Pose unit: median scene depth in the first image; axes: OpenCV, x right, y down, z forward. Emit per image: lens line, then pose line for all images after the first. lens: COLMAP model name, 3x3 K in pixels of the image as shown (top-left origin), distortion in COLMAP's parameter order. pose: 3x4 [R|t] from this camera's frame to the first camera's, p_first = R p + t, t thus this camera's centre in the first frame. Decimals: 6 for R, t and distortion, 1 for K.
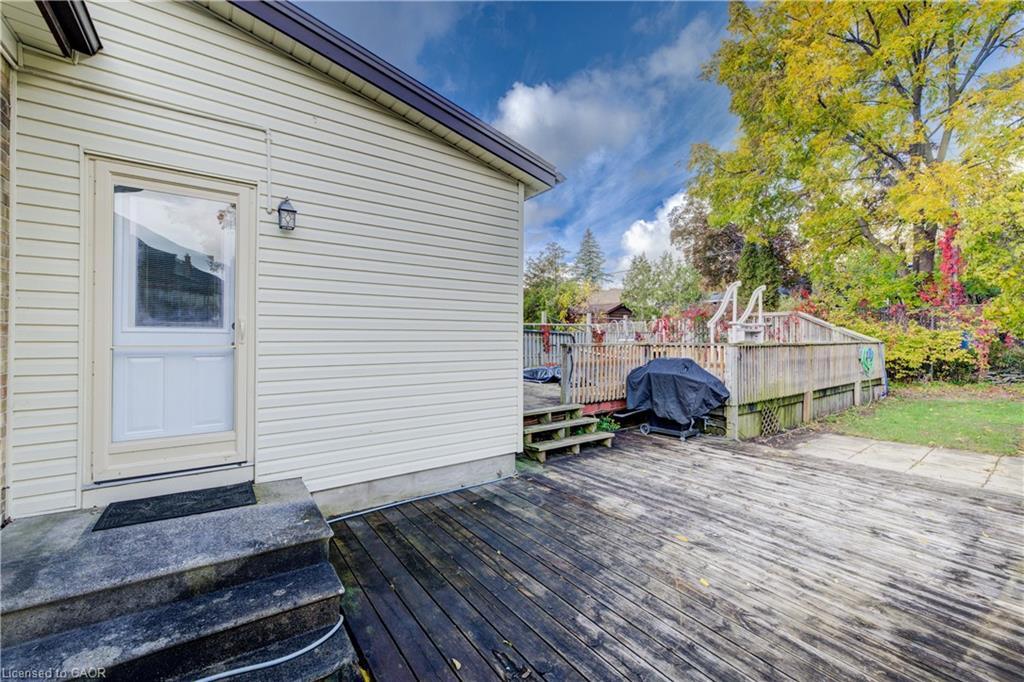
lens RADIAL K [[414.4, 0, 513.2], [0, 414.4, 335.9], [0, 0, 1]] dist [-0.000341, 0.000327]
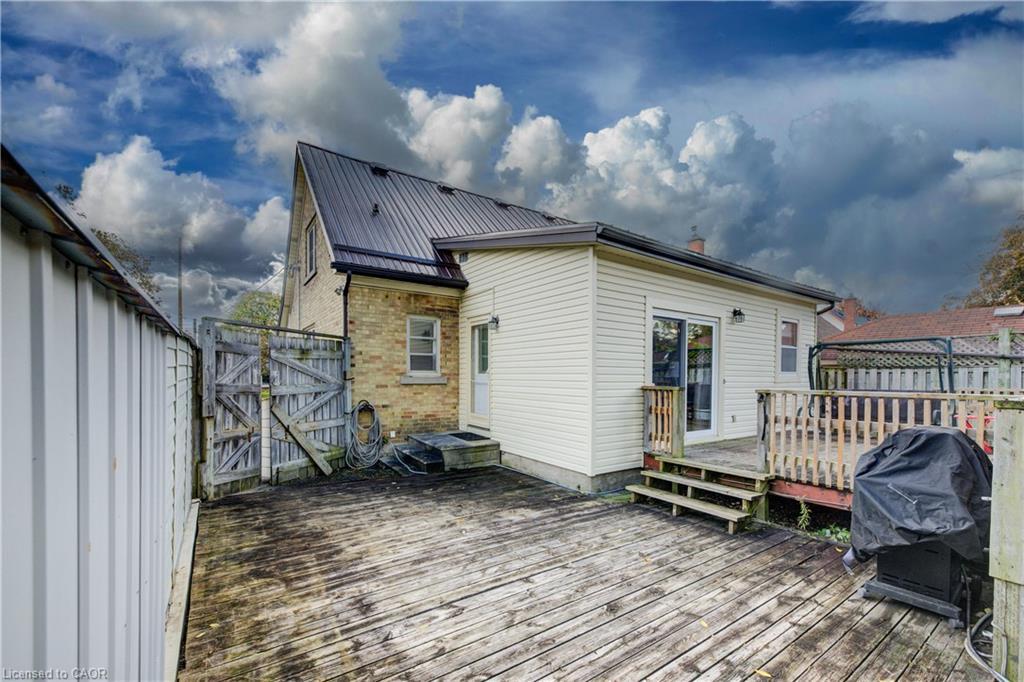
lens RADIAL K [[414.4, 0, 503.9], [0, 414.4, 379.7], [0, 0, 1]] dist [-0.000341, 0.000327]
pose [[-0.030287, 0.008683, -0.999504, 1.582974], [-0.005854, 0.999944, 0.008865, -0.003530], [0.999524, 0.006120, -0.030235, 1.039587]]
